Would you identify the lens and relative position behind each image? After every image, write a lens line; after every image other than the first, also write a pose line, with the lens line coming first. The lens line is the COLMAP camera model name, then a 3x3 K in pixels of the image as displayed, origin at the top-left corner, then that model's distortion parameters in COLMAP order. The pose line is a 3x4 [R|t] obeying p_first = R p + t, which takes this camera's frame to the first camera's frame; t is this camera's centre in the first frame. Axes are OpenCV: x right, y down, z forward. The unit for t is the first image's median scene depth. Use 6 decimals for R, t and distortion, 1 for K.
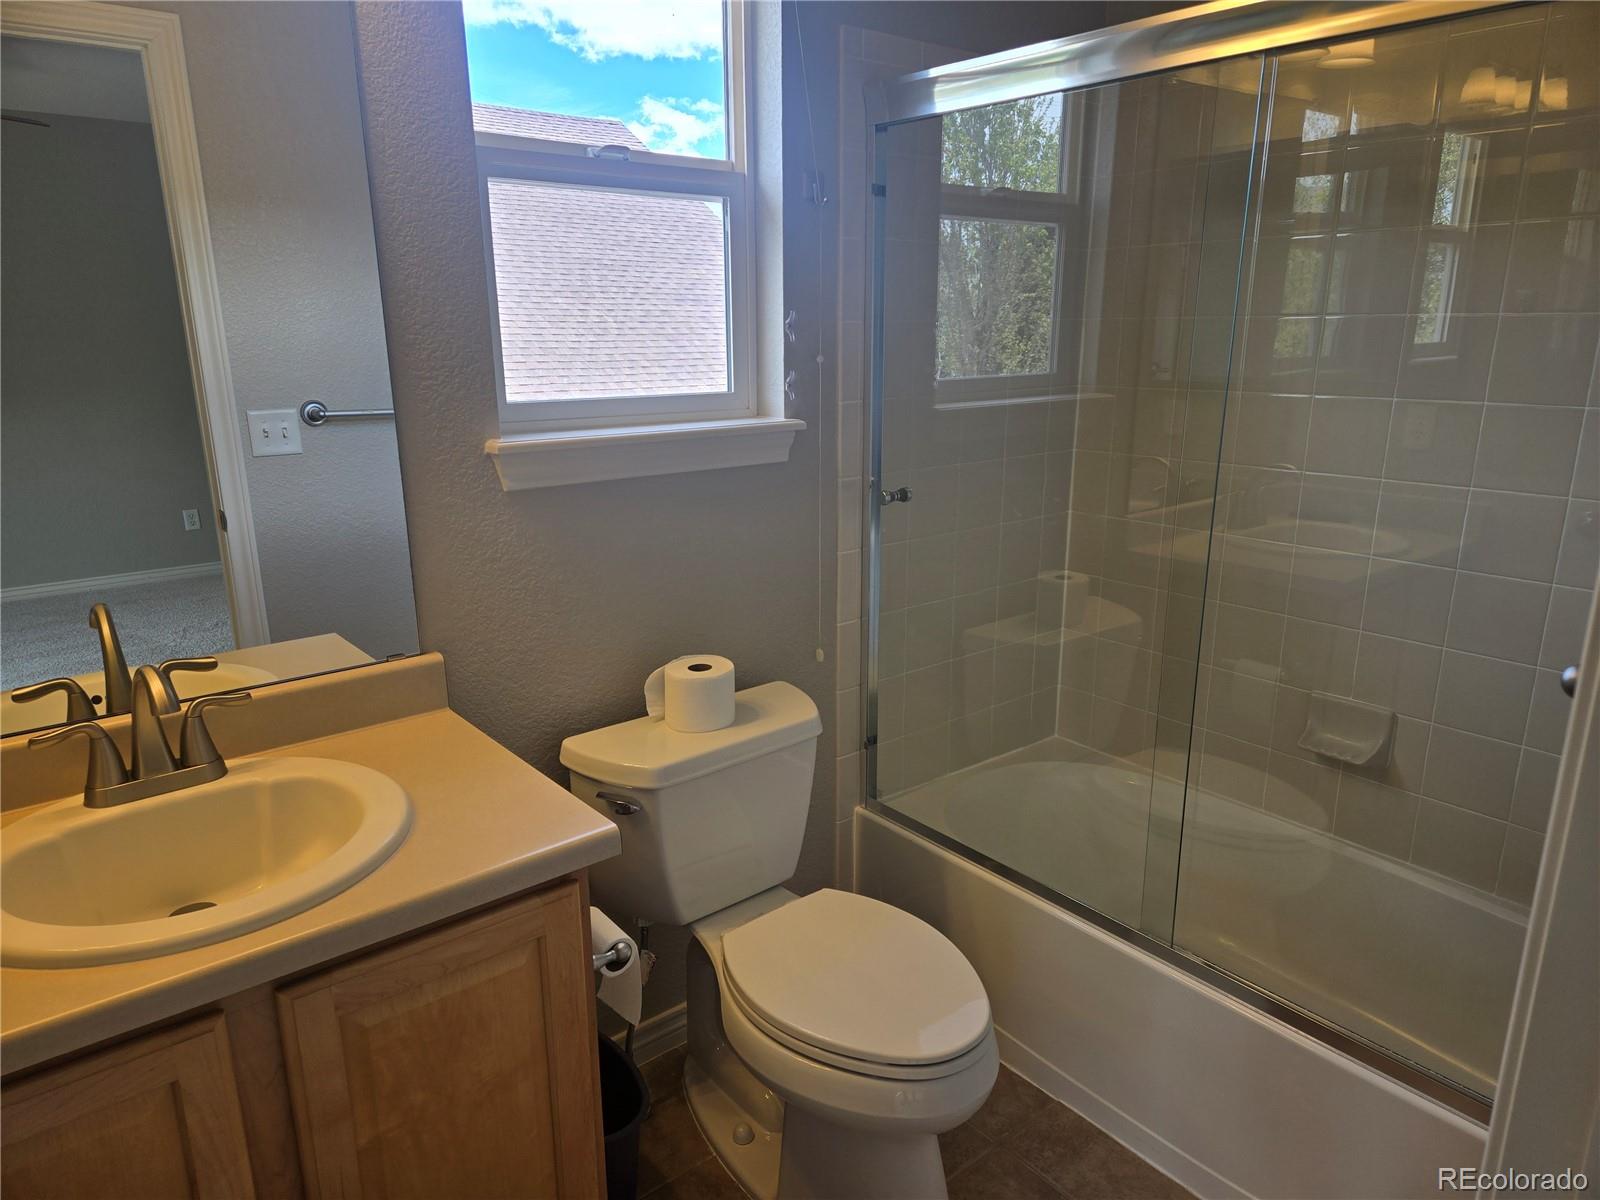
lens RADIAL K [[1057.9, 0, 802.7], [0, 1057.9, 600.9], [0, 0, 1]] dist [0.071825, -0.059936]
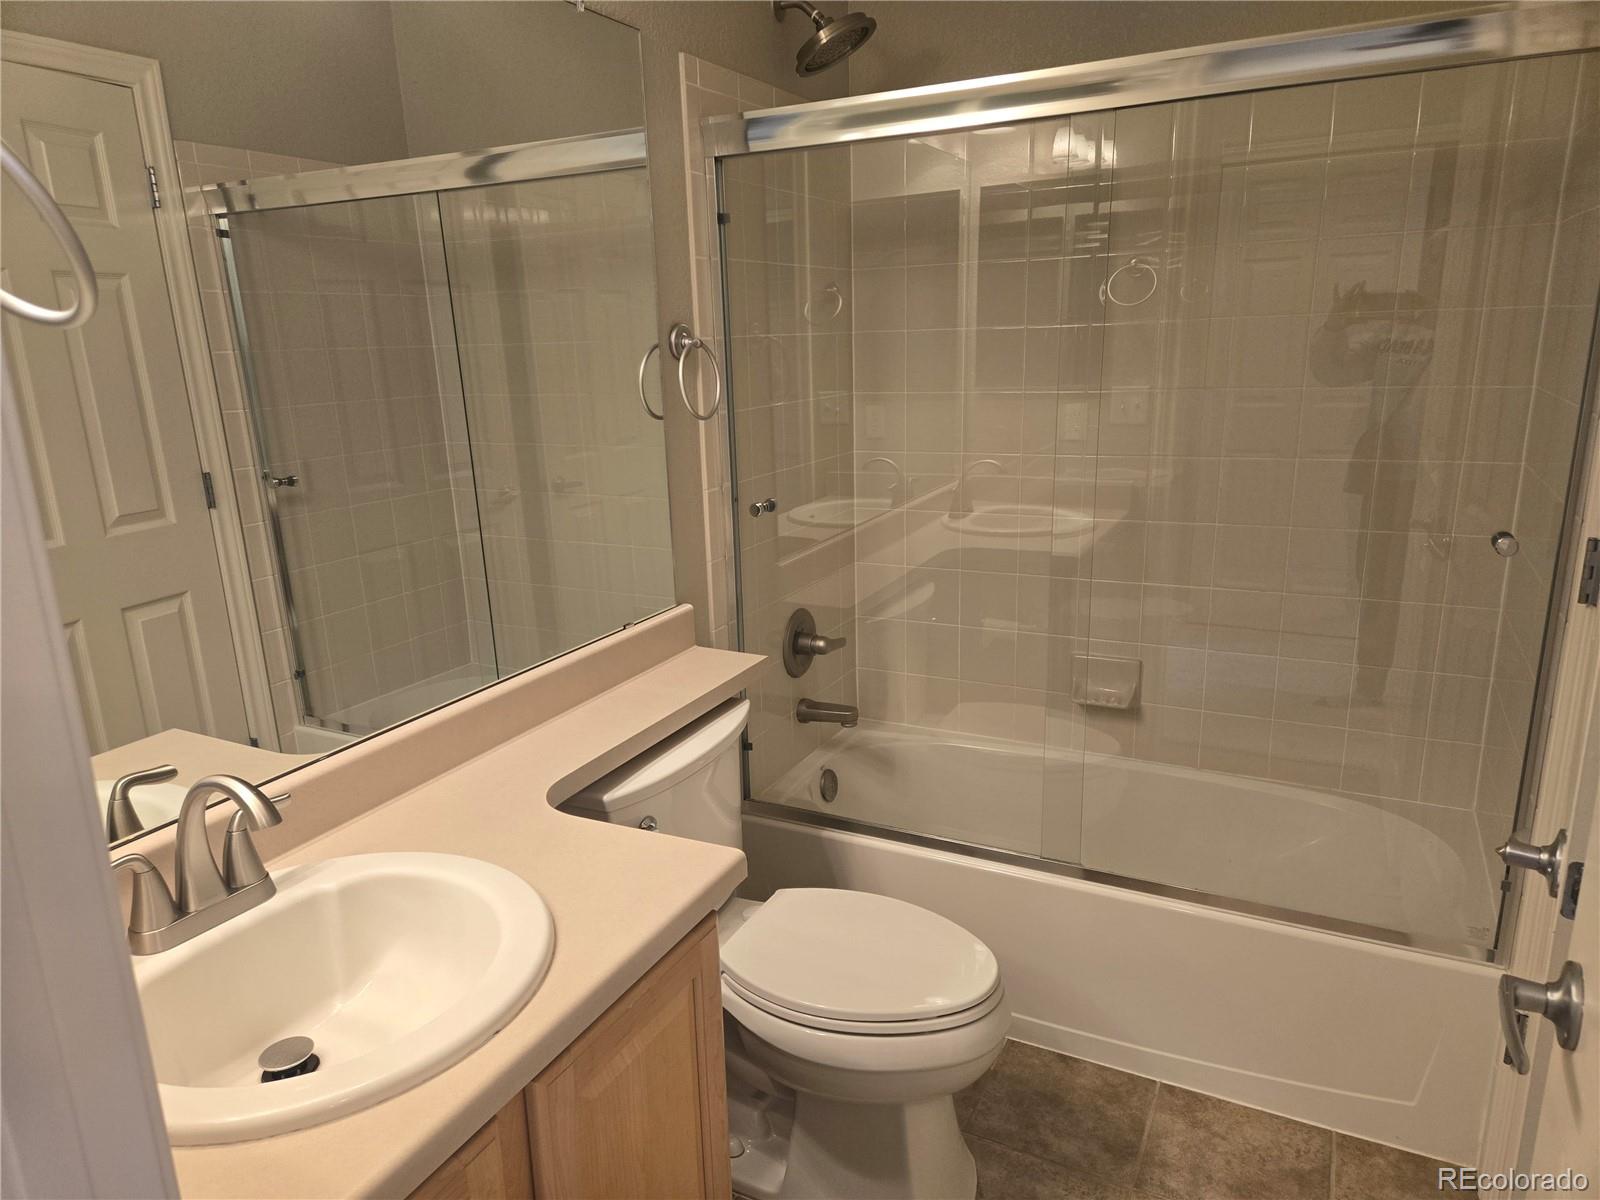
lens RADIAL K [[1057.9, 0, 797.0], [0, 1057.9, 599.4], [0, 0, 1]] dist [0.071825, -0.059936]
pose [[0.924884, -0.116774, 0.361874, -0.344800], [0.128160, 0.991725, -0.007531, -0.004569], [-0.358000, 0.053343, 0.932197, 0.045137]]
